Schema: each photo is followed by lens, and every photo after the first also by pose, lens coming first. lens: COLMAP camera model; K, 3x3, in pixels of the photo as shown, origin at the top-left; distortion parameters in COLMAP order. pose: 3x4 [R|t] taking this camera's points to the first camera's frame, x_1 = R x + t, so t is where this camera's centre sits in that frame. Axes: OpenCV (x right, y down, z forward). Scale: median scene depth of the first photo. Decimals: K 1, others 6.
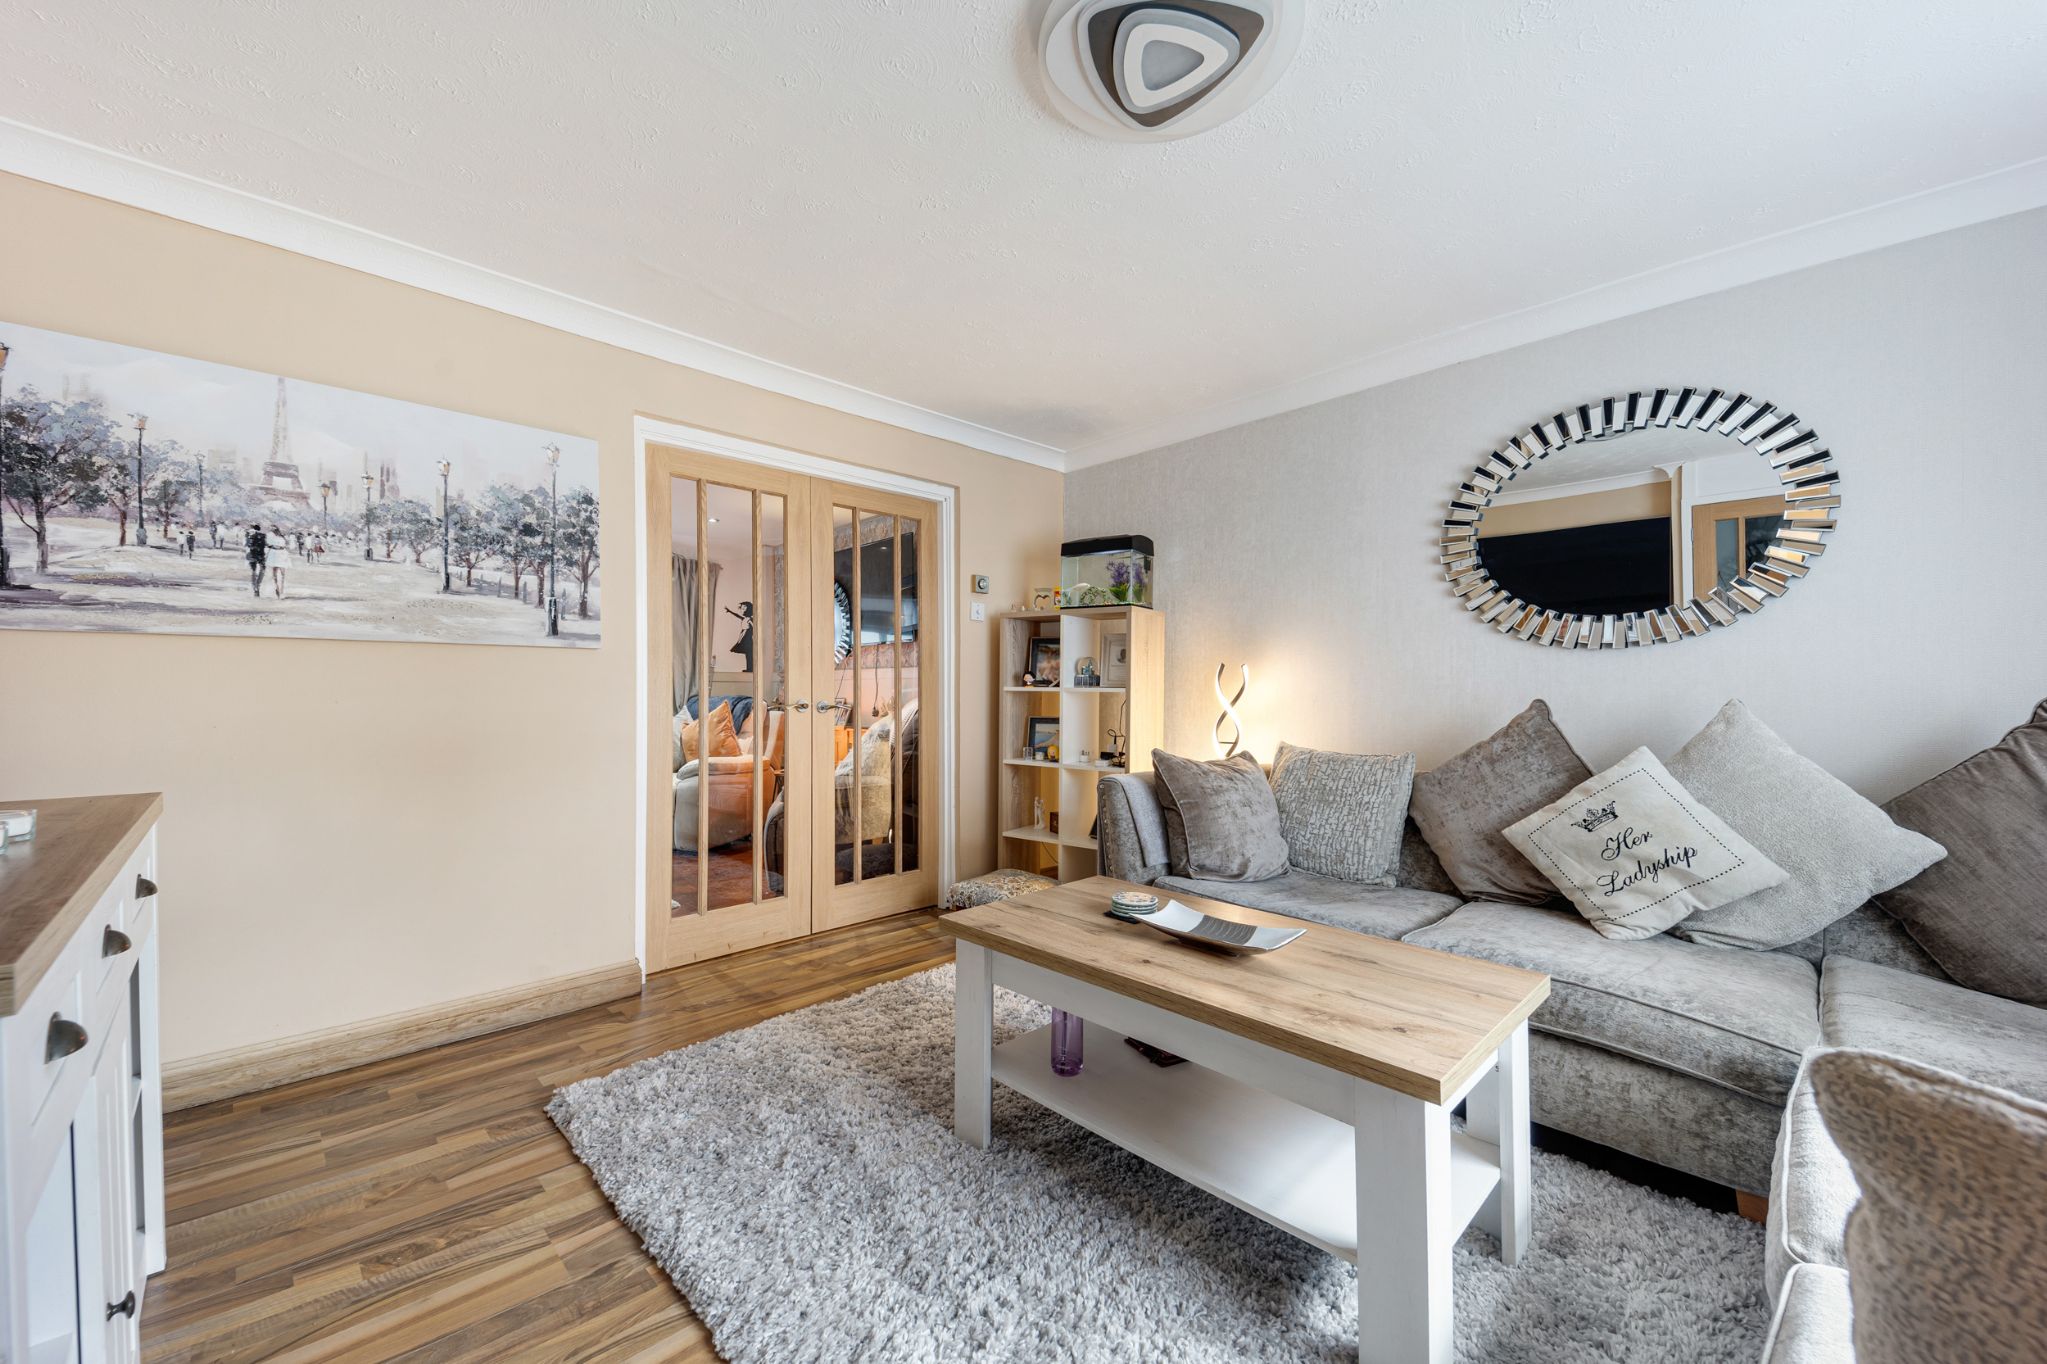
lens RADIAL K [[788.9, 0, 1019.5], [0, 788.9, 690.8], [0, 0, 1]] dist [0.003017, 0.000066]
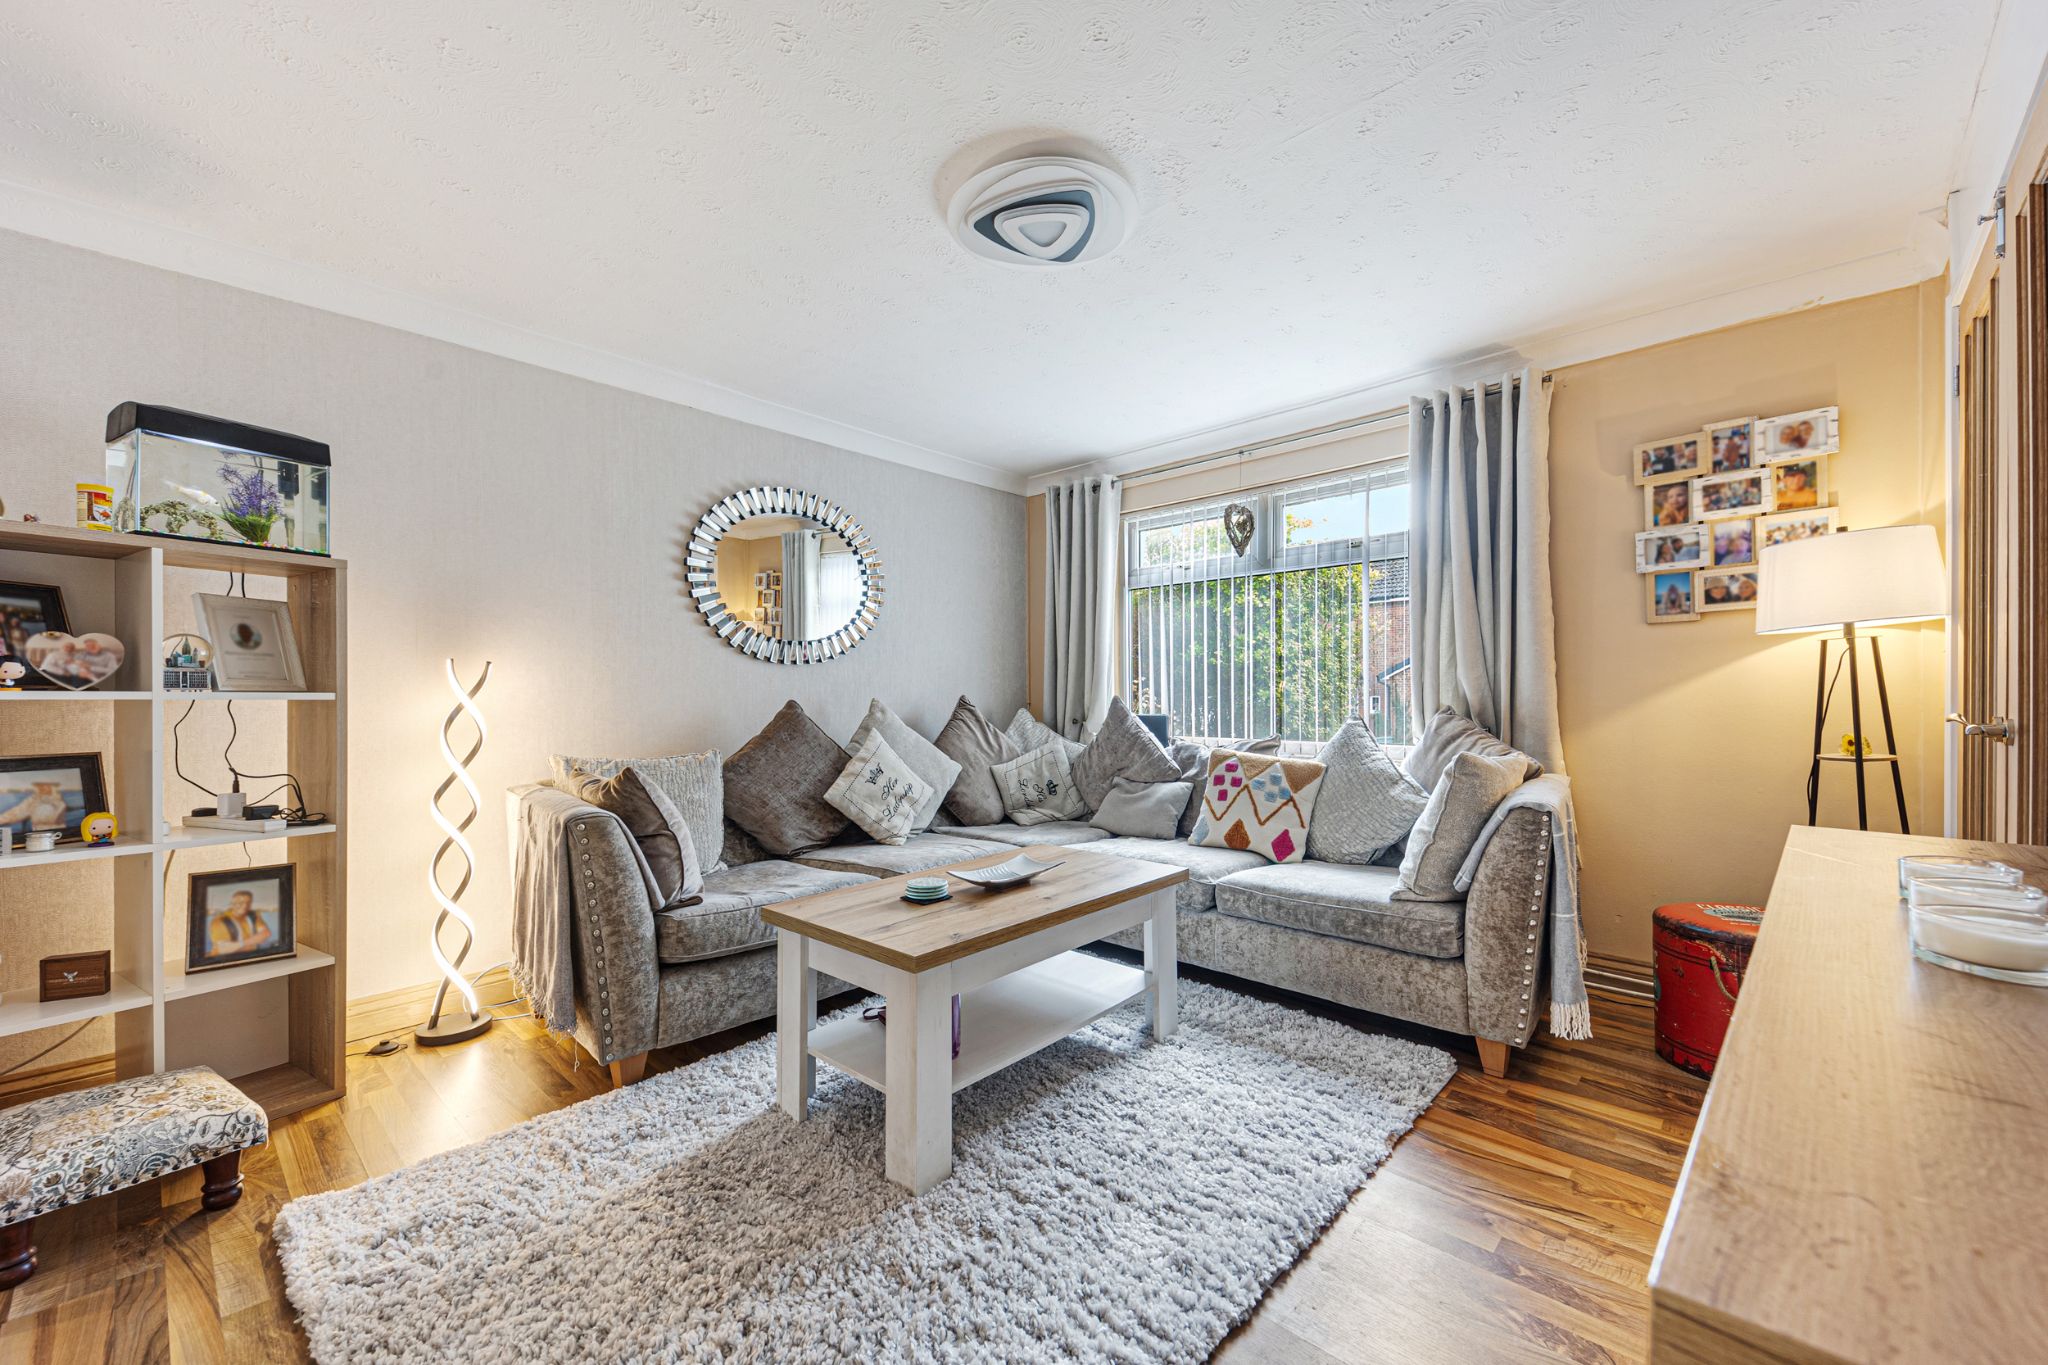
lens RADIAL K [[789.3, 0, 1019.3], [0, 789.3, 690.1], [0, 0, 1]] dist [0.003017, 0.000066]
pose [[-0.068125, 0.001433, 0.997676, -0.843272], [0.000928, 0.999999, -0.001373, -0.003909], [-0.997676, 0.000832, -0.068126, 0.823702]]
